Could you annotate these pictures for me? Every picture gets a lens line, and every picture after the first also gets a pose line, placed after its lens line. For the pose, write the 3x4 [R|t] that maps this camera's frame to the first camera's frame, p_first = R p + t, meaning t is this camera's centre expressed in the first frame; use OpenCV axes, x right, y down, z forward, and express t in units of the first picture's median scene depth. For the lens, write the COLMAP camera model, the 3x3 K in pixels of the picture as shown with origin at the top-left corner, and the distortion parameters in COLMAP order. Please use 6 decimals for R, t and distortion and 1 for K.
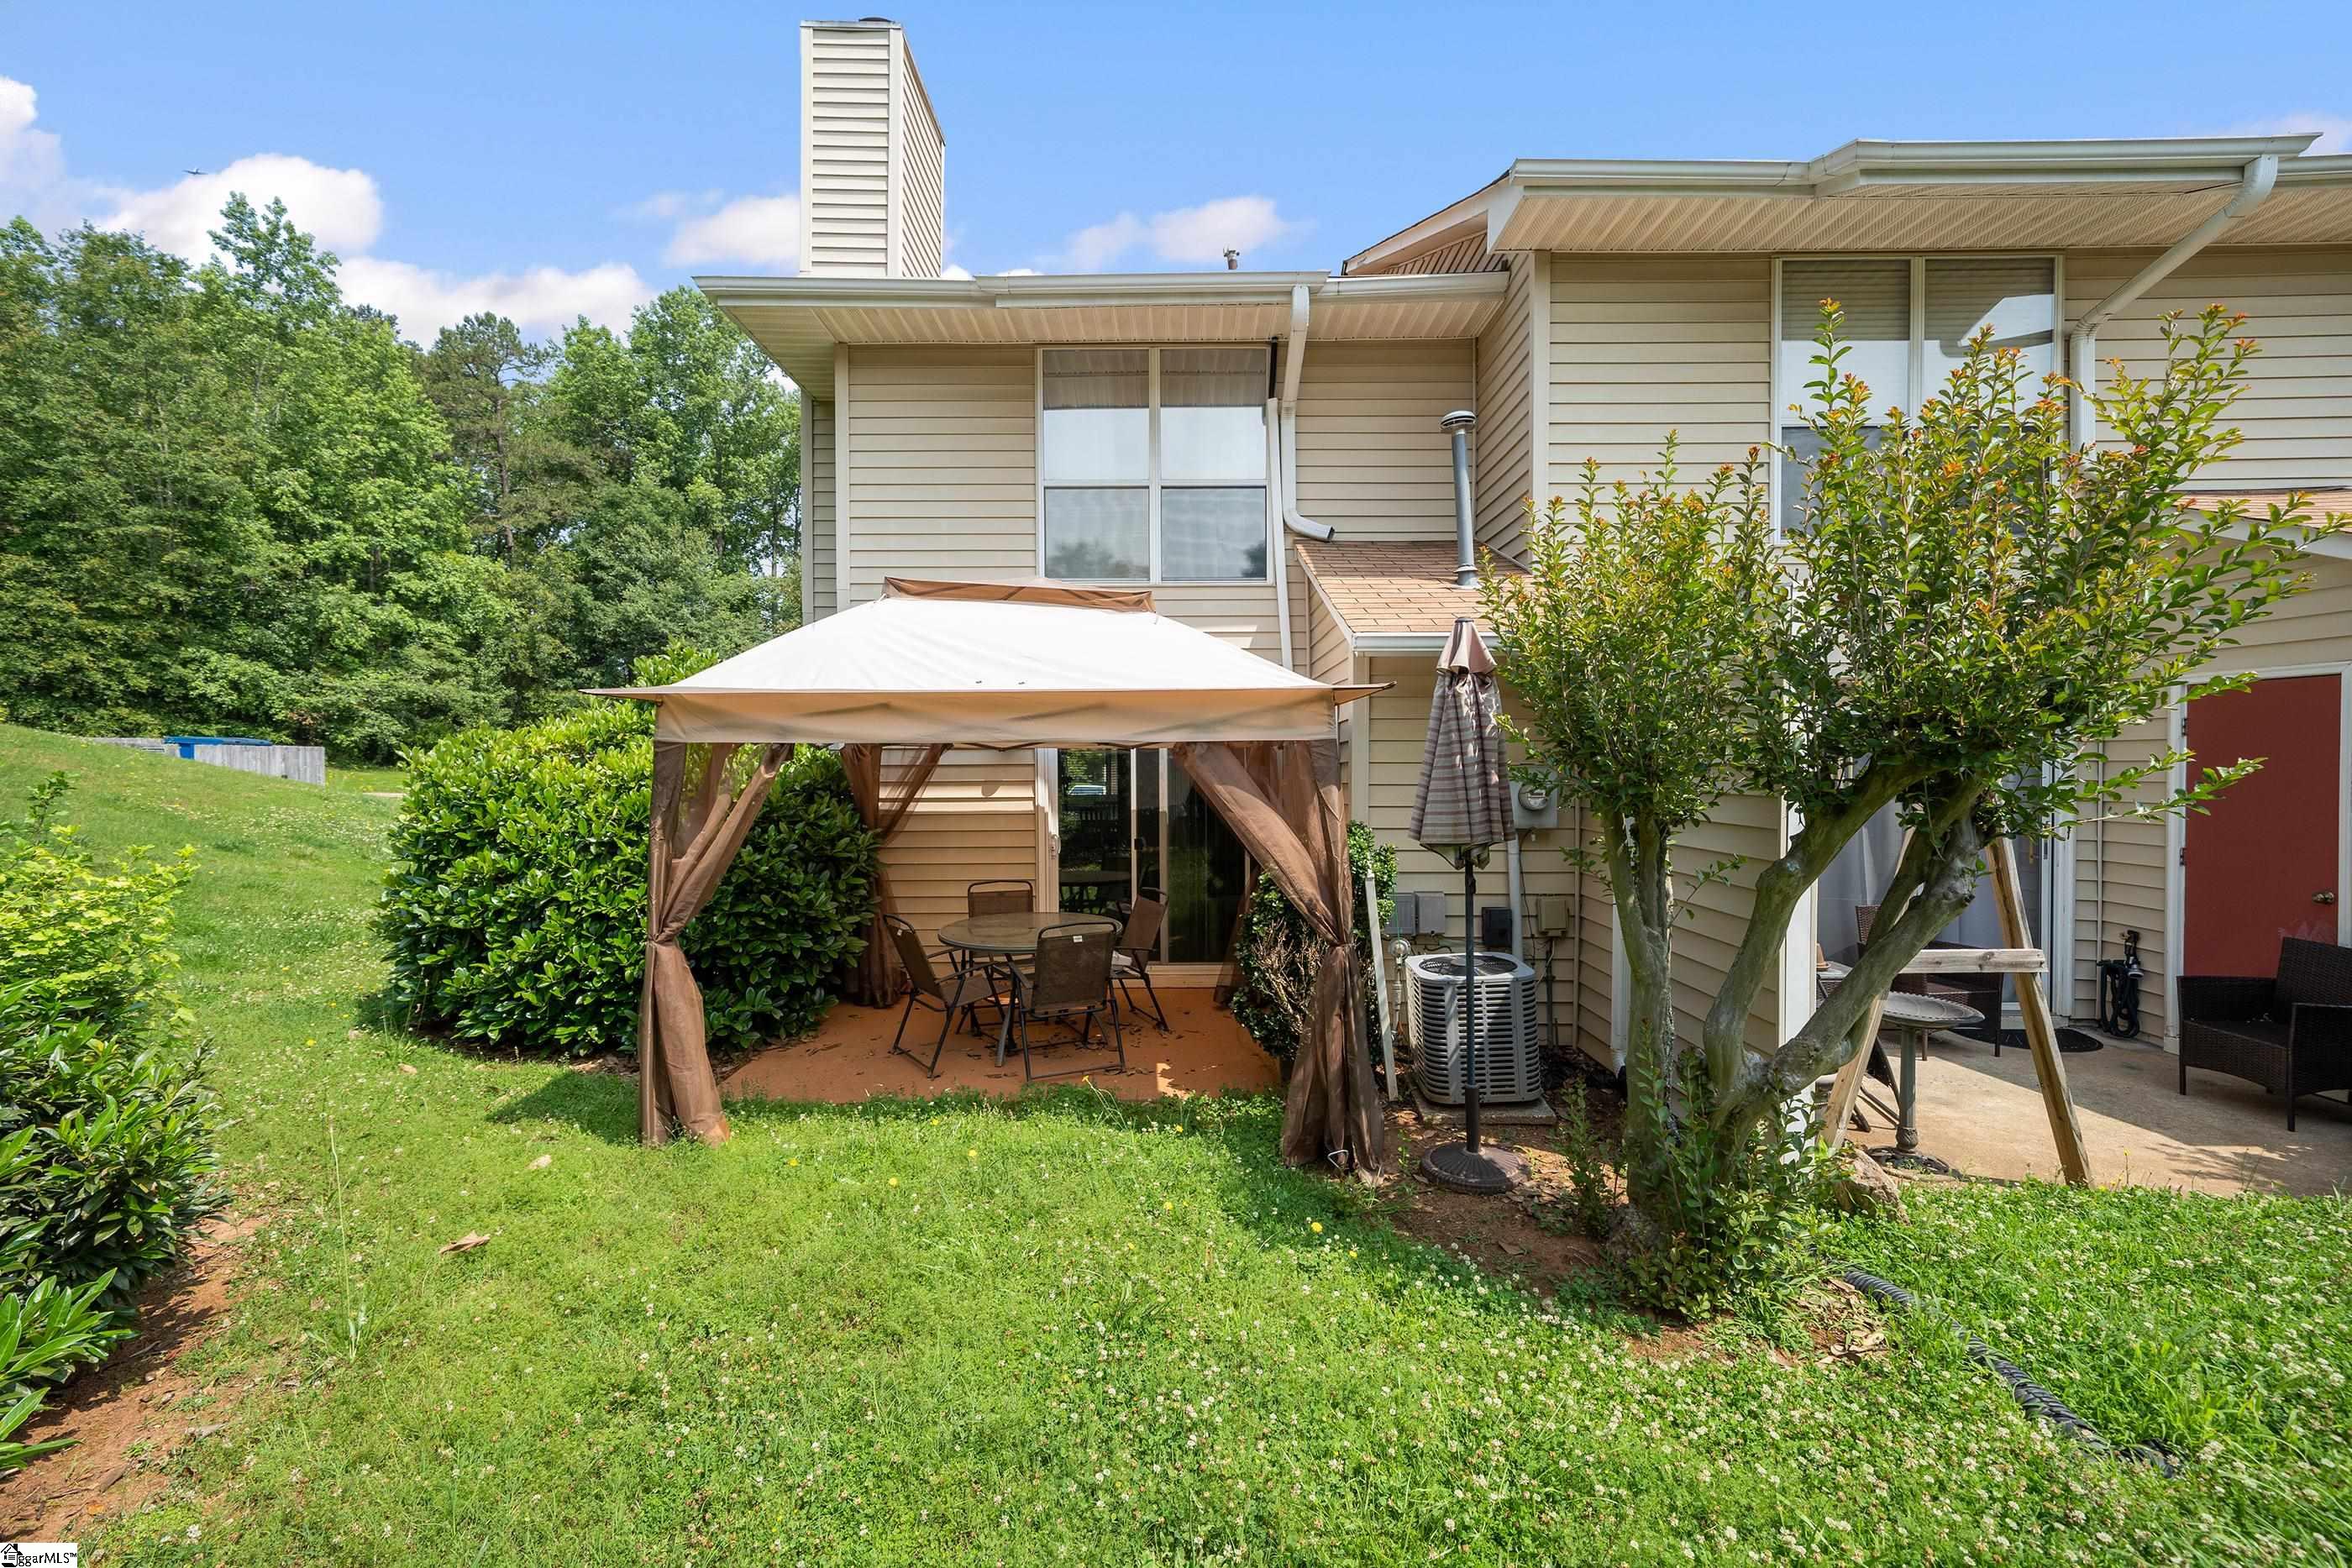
lens RADIAL K [[973.0, 0, 1170.6], [0, 973.0, 776.4], [0, 0, 1]] dist [0.000231, 0.001324]
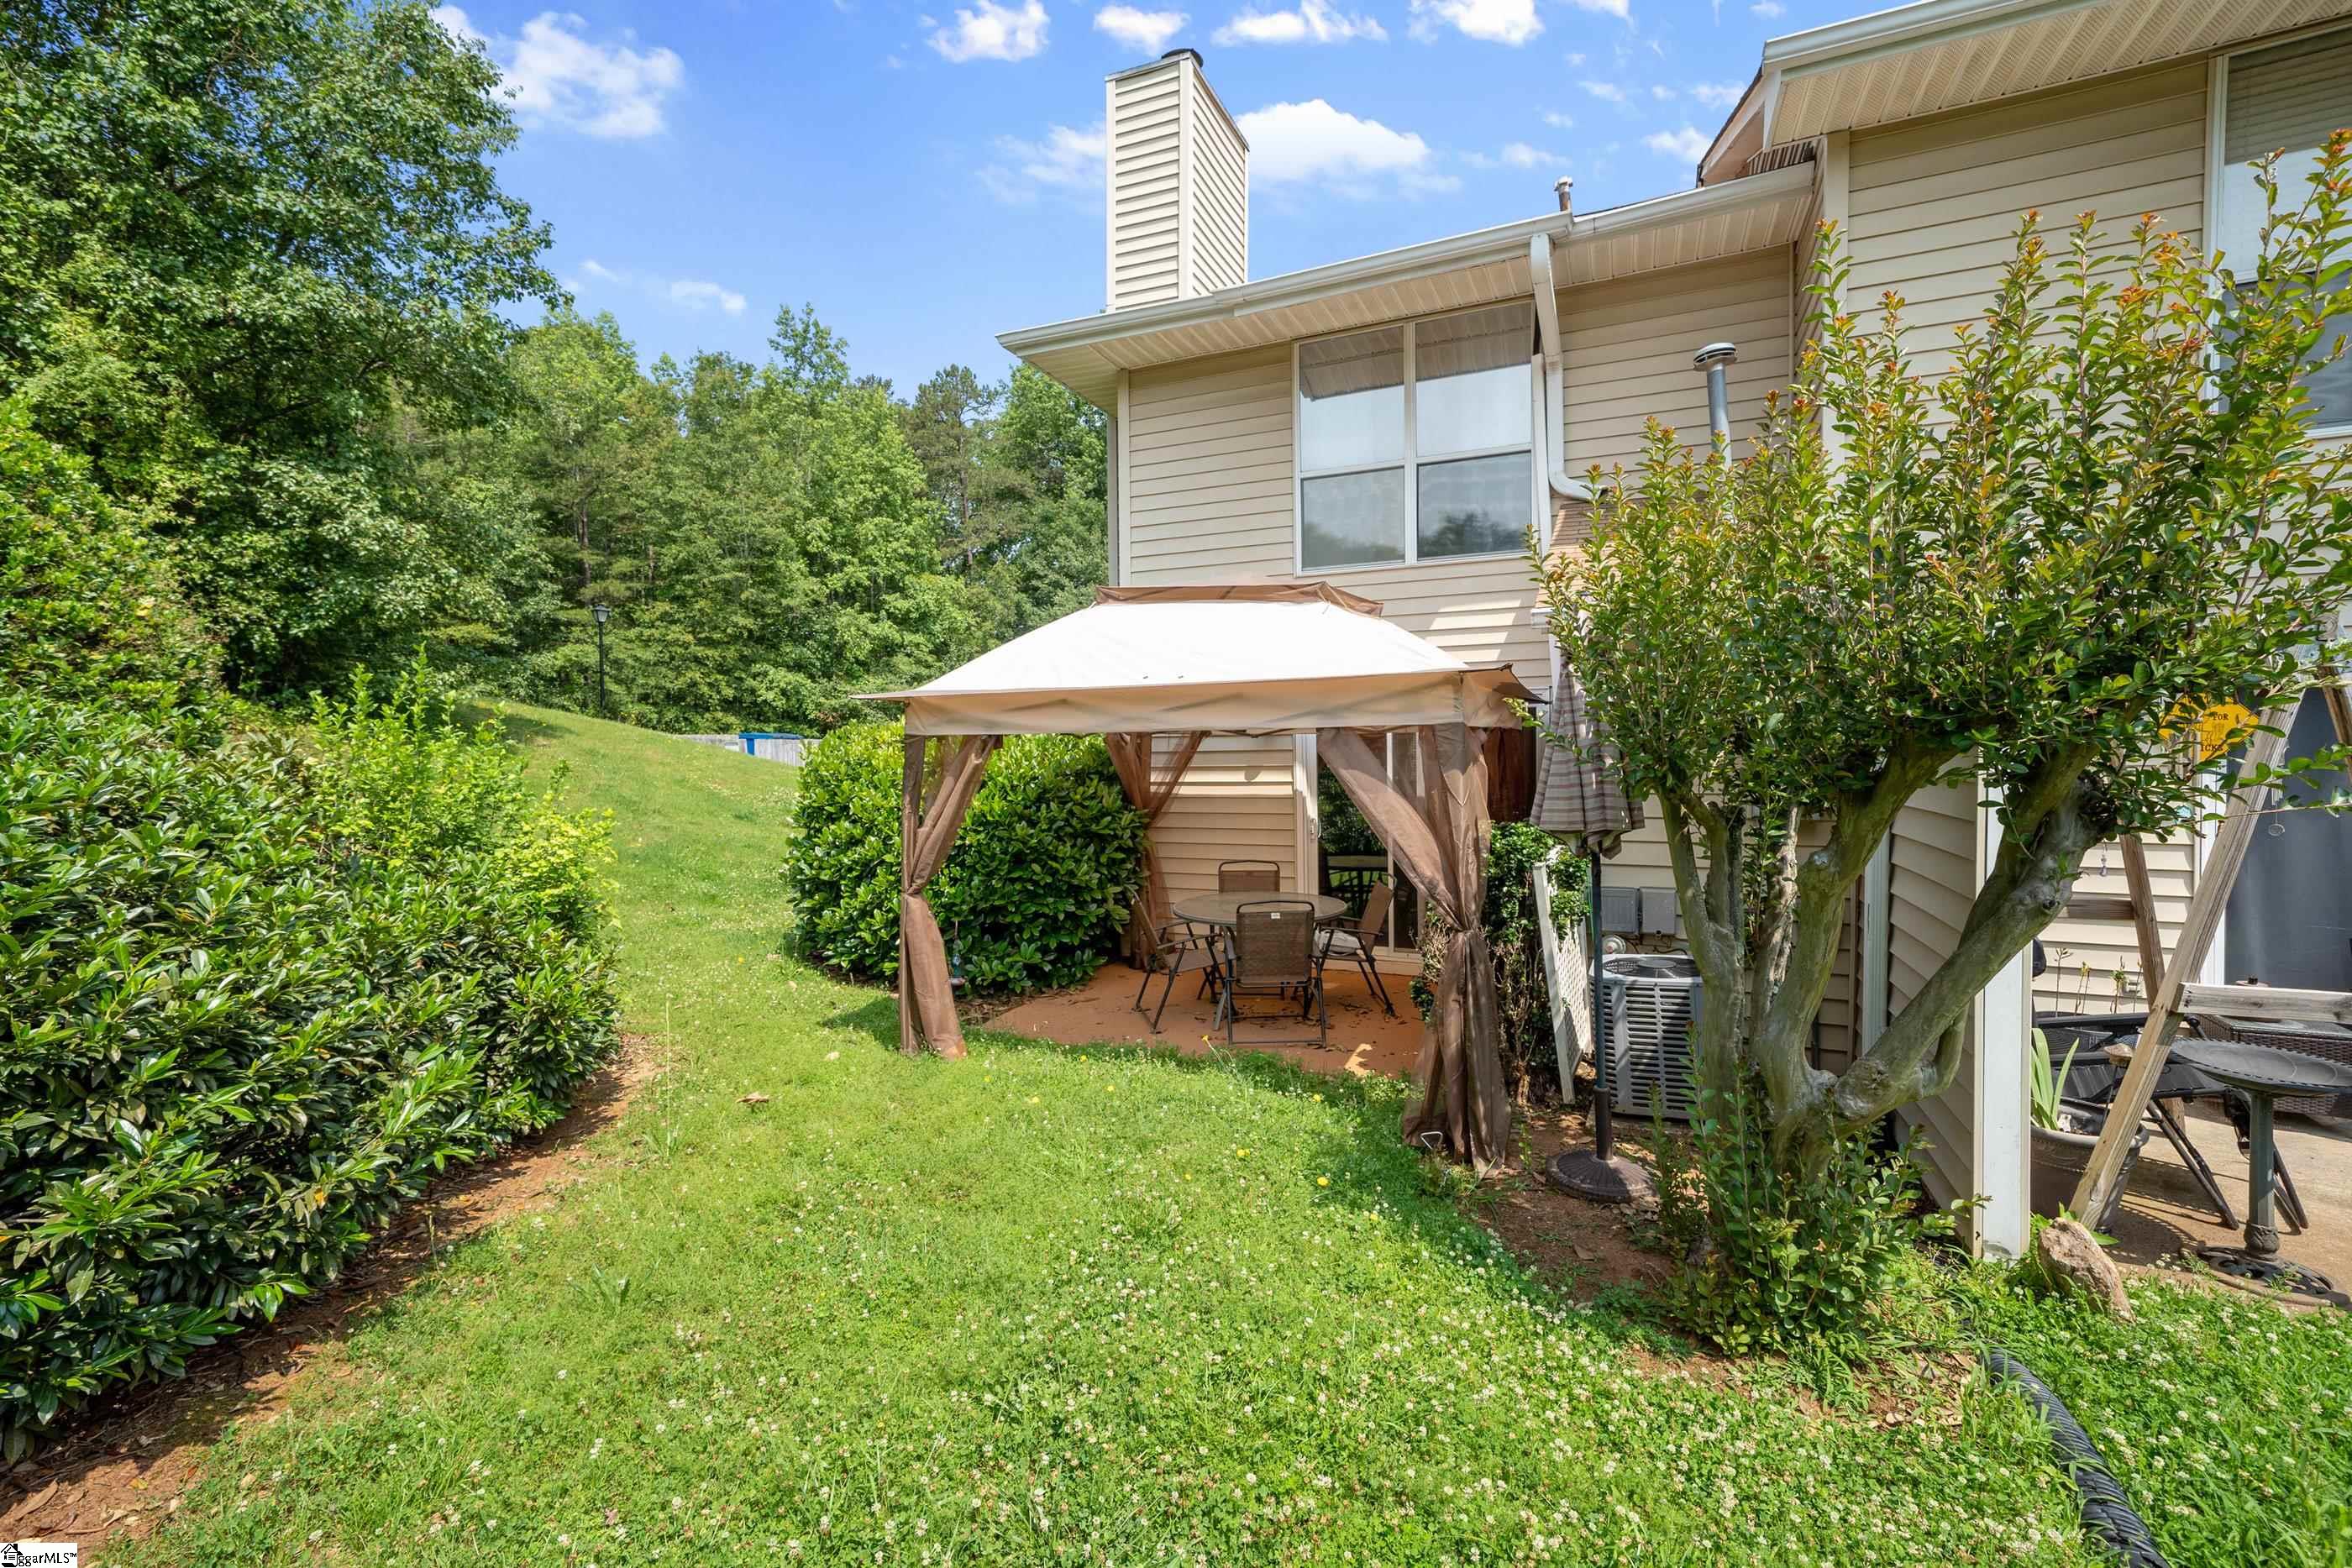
lens RADIAL K [[1010.4, 0, 1170.9], [0, 1010.4, 773.8], [0, 0, 1]] dist [0.008425, 0.000216]
pose [[0.914082, 0.001629, -0.405526, 0.176823], [0.003003, 0.999937, 0.010785, 0.000938], [0.405518, -0.011076, 0.914020, -0.032054]]
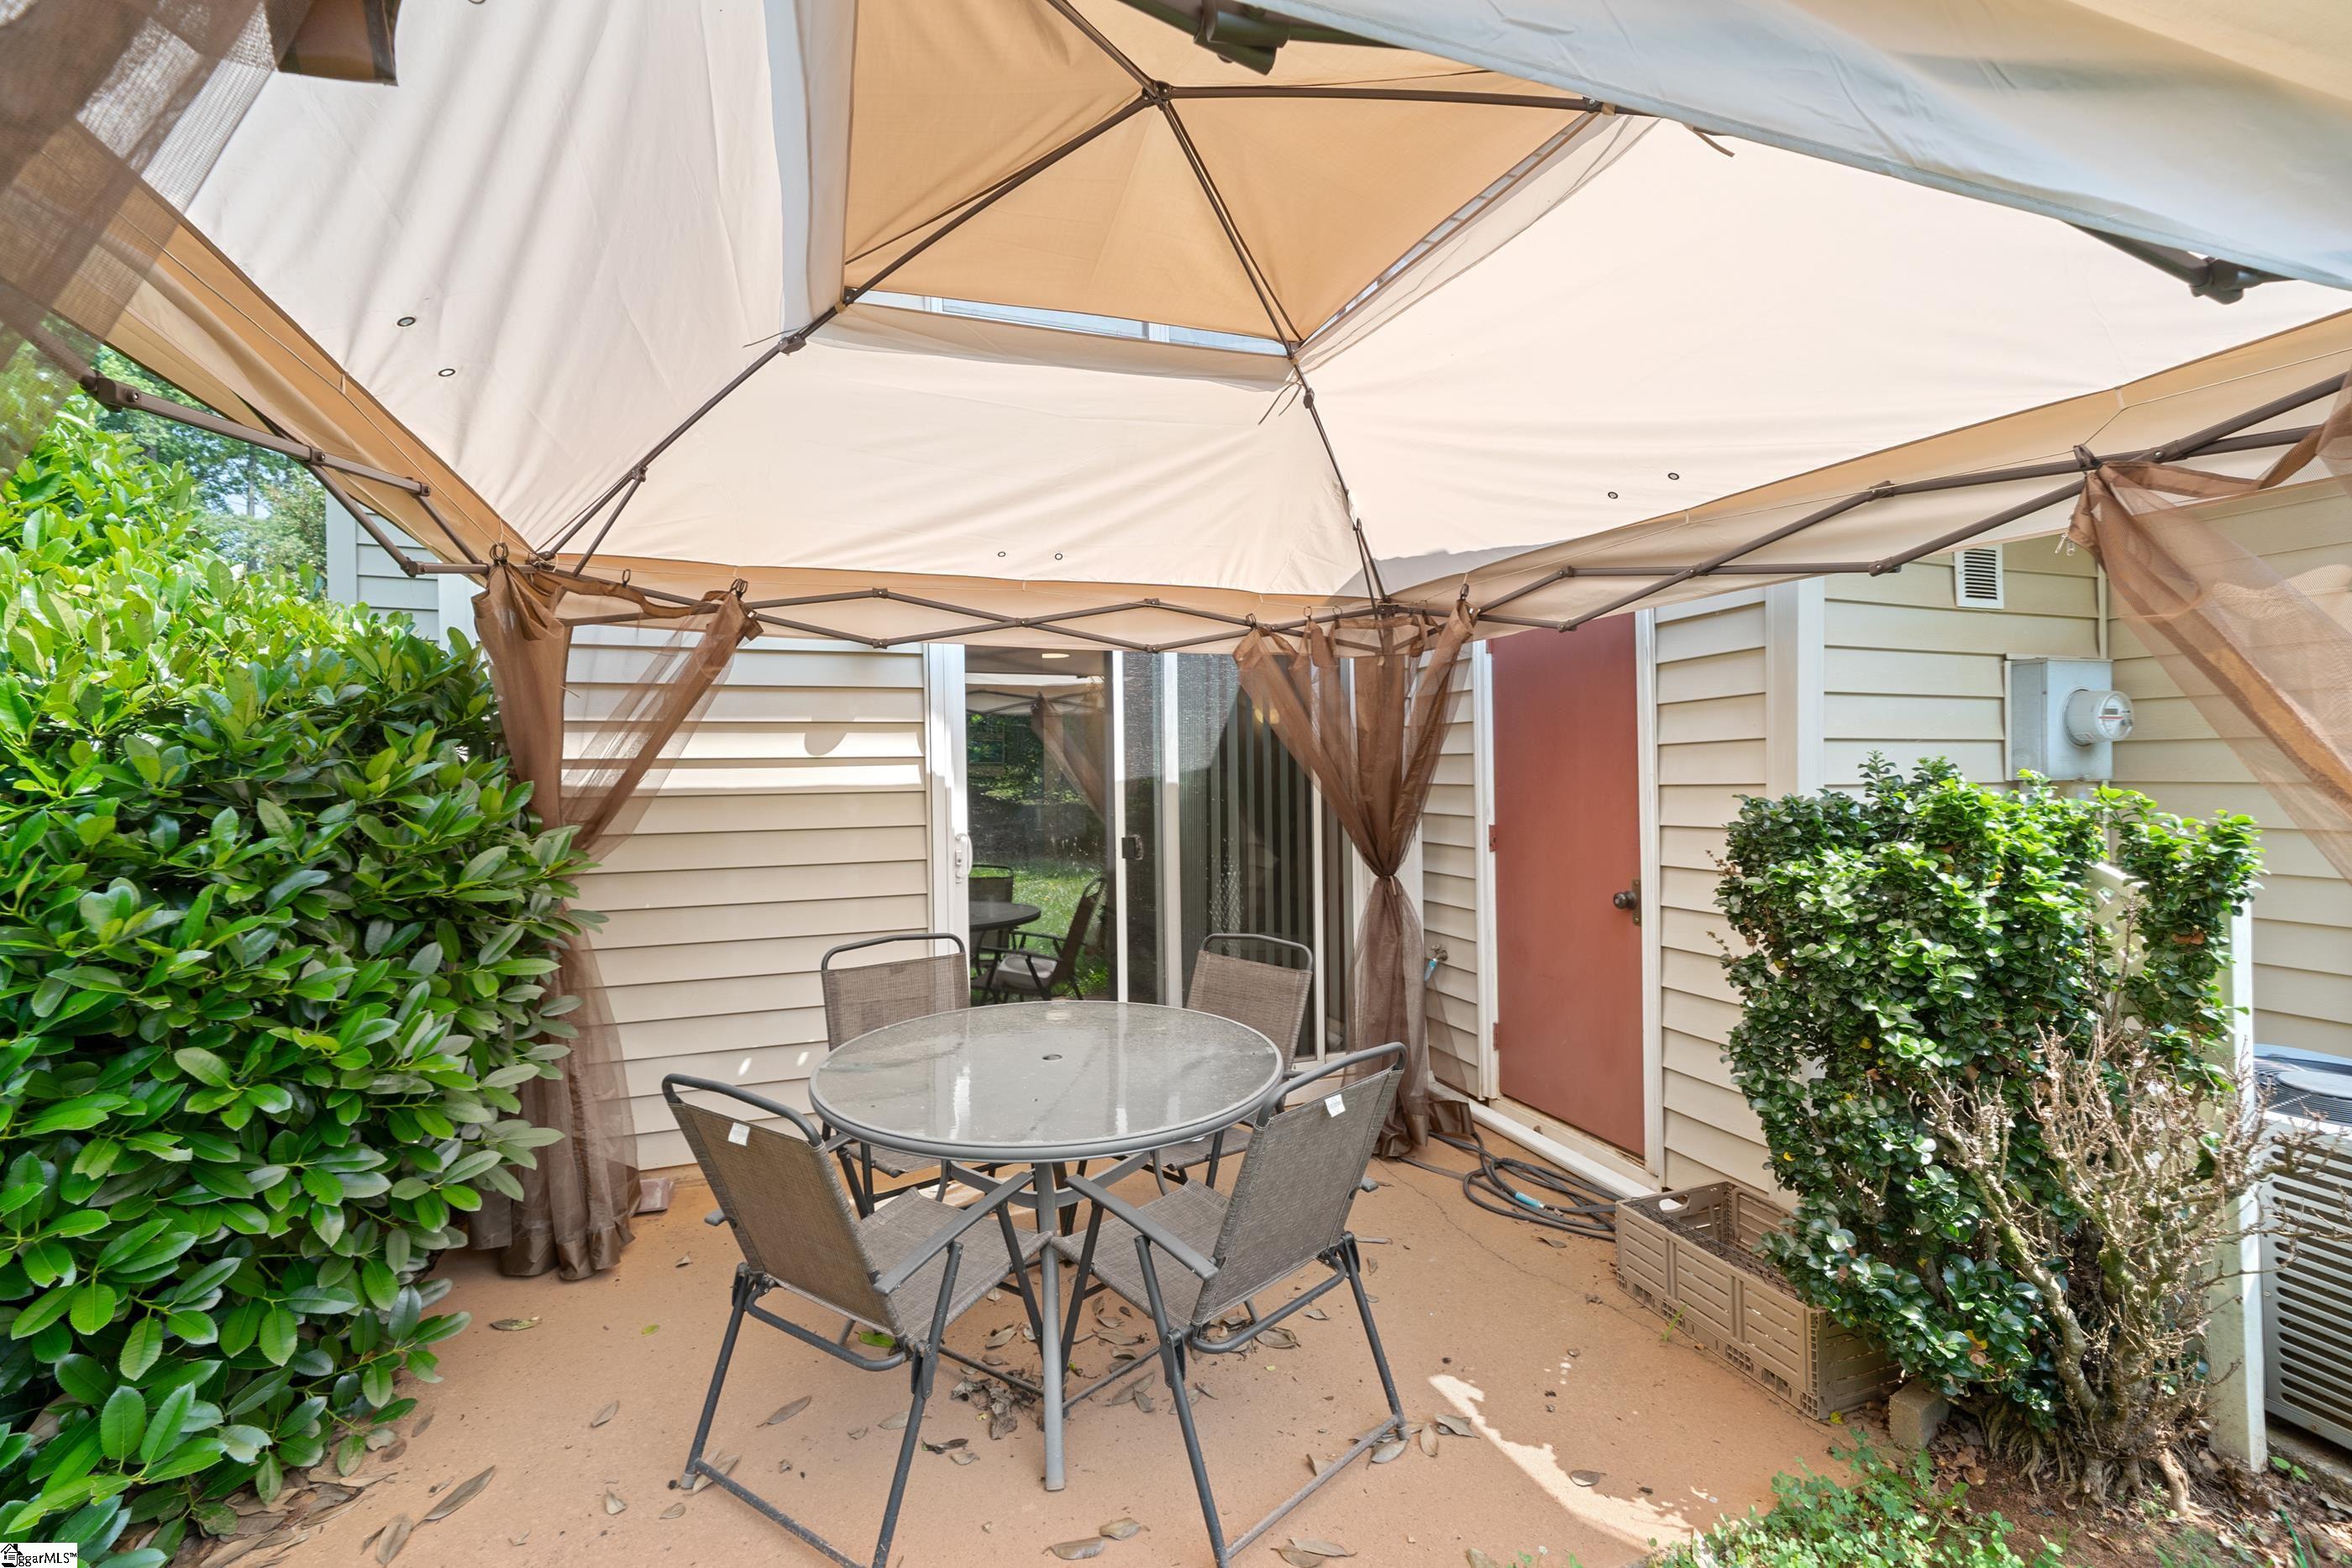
lens RADIAL K [[1010.4, 0, 1170.9], [0, 1010.4, 773.8], [0, 0, 1]] dist [0.008425, 0.000216]
pose [[0.940268, -0.005840, 0.340384, -0.195537], [0.010403, 0.999879, -0.011583, 0.037082], [-0.340276, 0.014433, 0.940215, 0.488125]]
